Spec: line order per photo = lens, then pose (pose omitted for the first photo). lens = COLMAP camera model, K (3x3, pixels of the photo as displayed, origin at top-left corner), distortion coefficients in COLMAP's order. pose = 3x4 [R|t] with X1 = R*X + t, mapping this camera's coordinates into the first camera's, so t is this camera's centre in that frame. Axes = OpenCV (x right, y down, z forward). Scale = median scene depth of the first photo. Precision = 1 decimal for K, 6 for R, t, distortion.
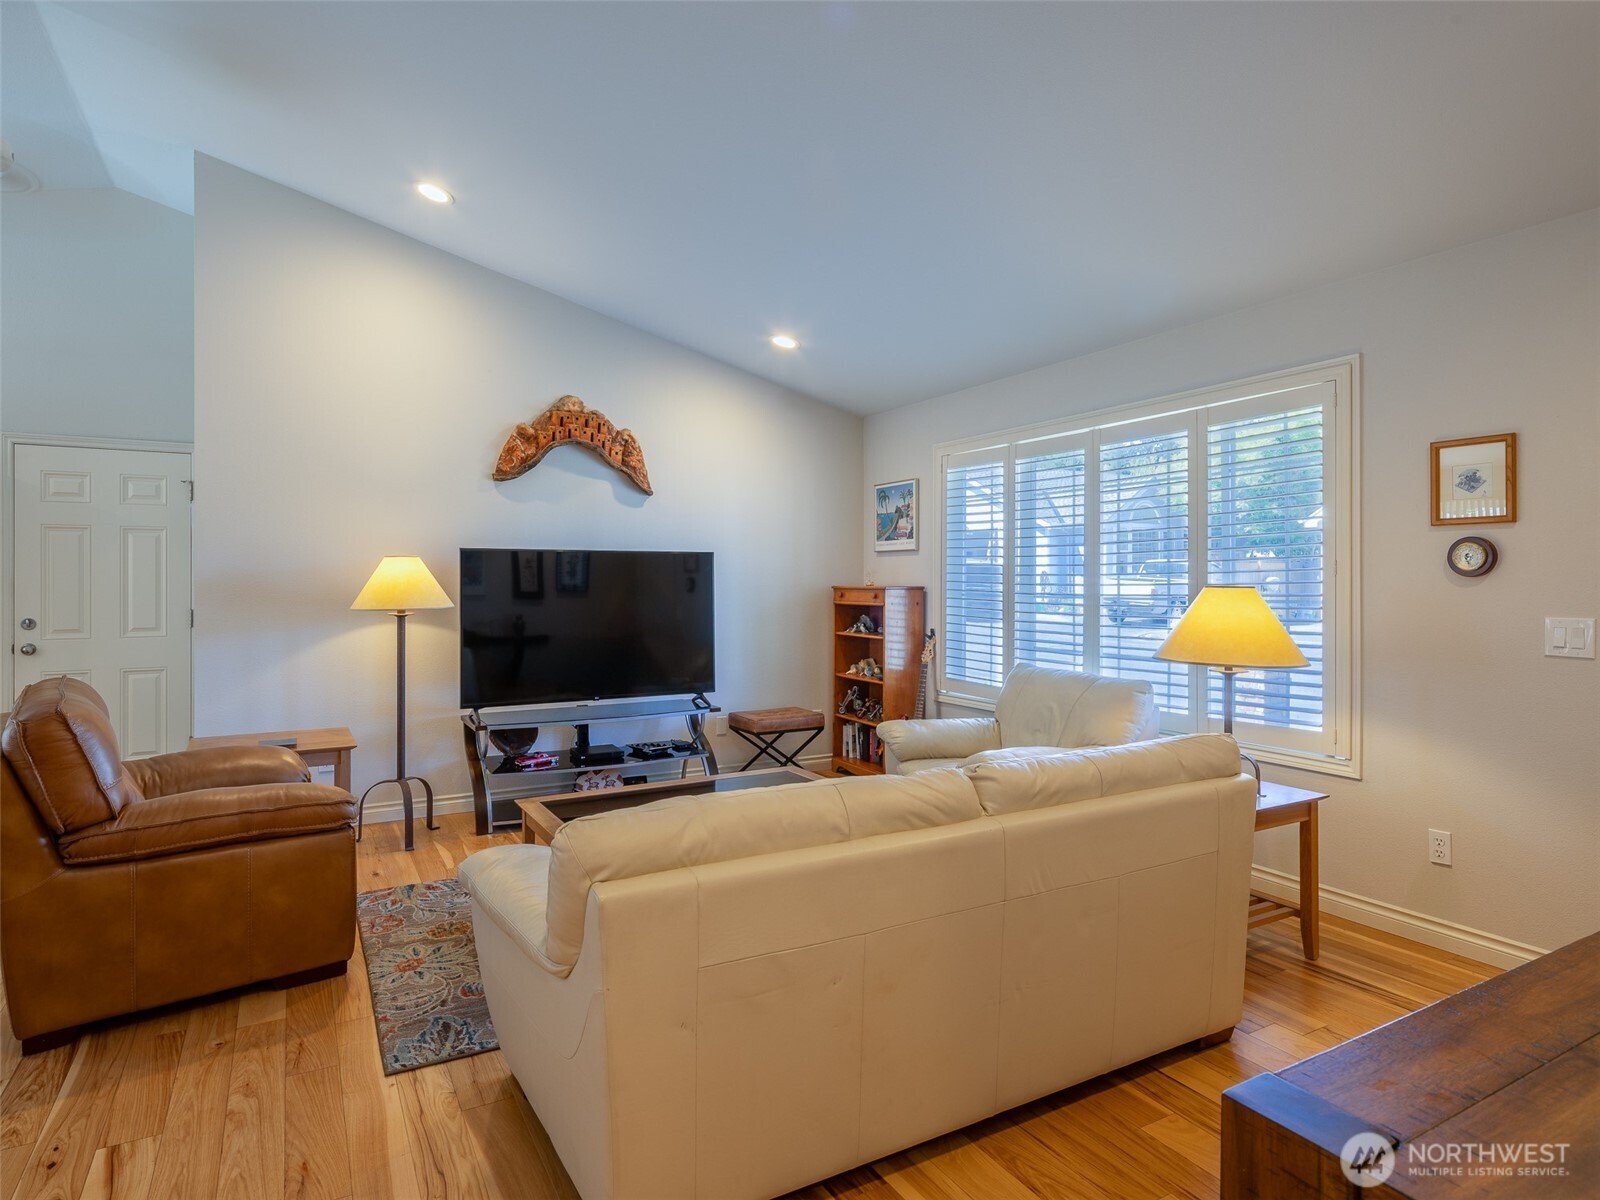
lens RADIAL K [[896.8, 0, 776.3], [0, 896.8, 585.7], [0, 0, 1]] dist [-0.001089, 0.000173]
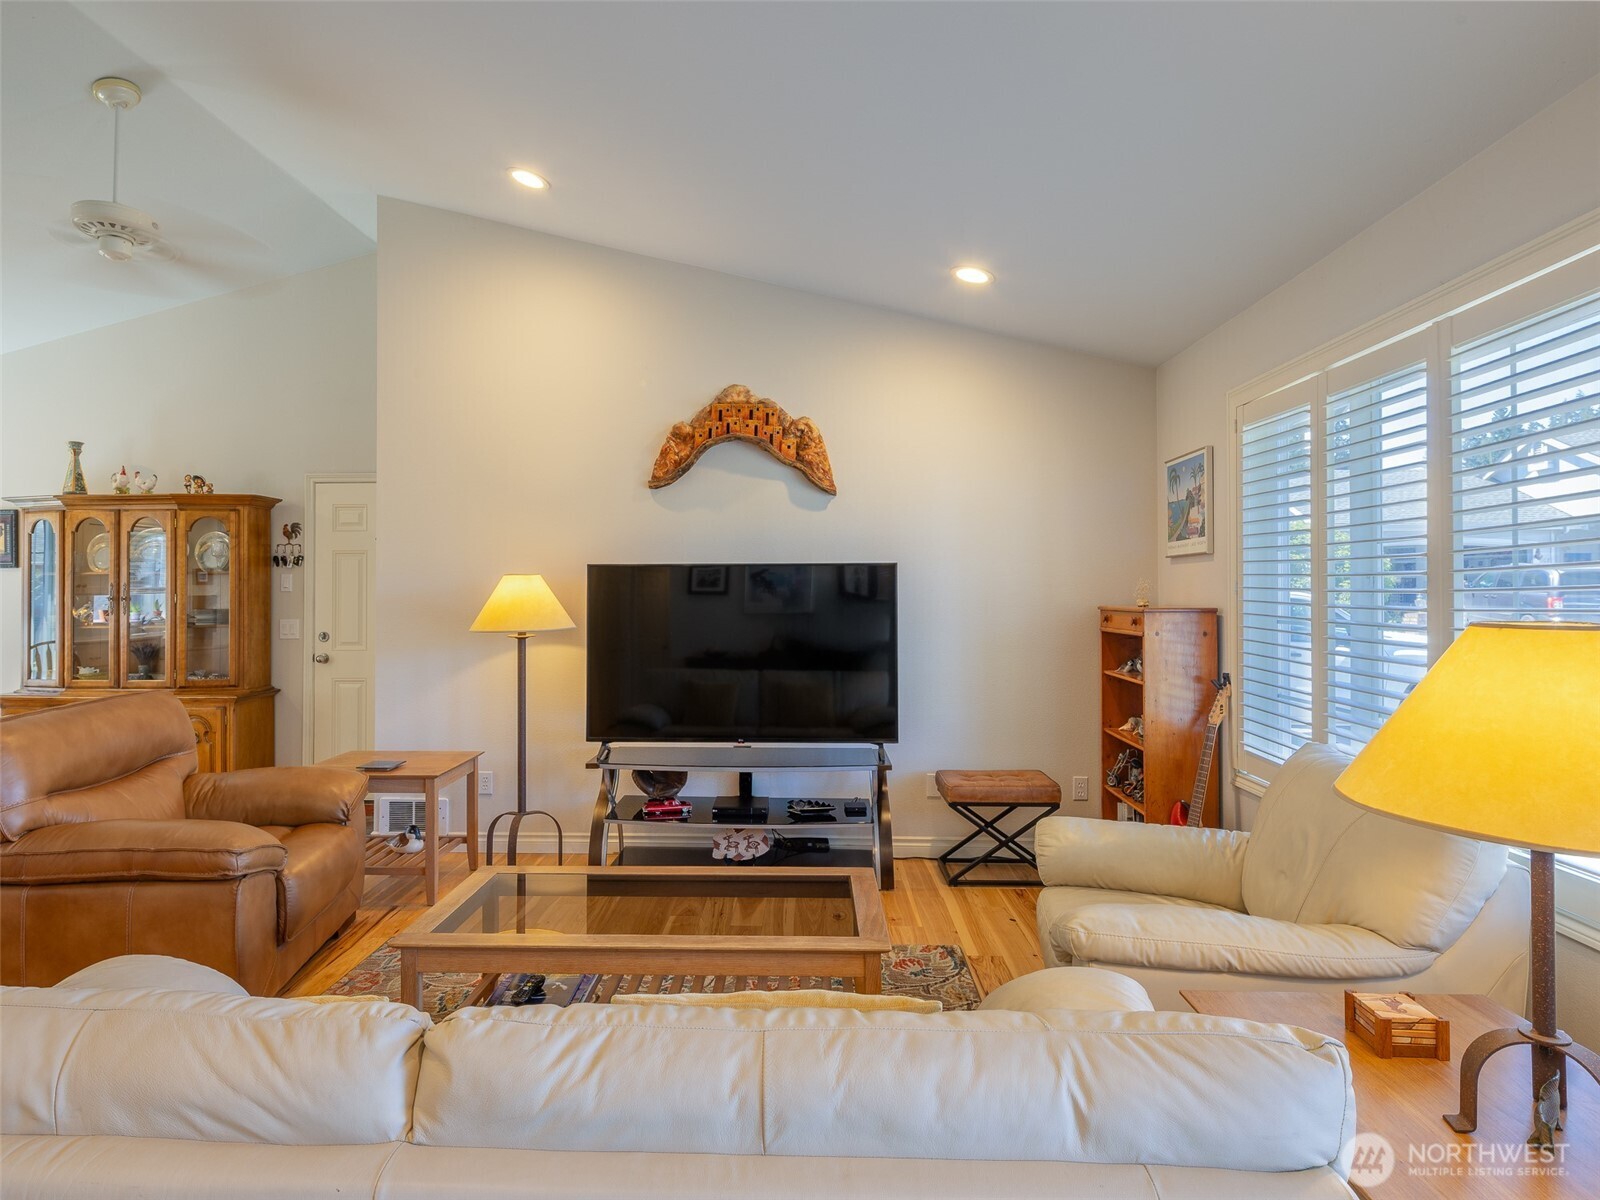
lens RADIAL K [[896.8, 0, 776.3], [0, 896.8, 585.7], [0, 0, 1]] dist [-0.001089, 0.000173]
pose [[0.848372, -0.006896, -0.529356, 0.256584], [-0.000494, 0.999904, -0.013817, -0.006940], [0.529400, 0.011983, 0.848288, 0.289716]]
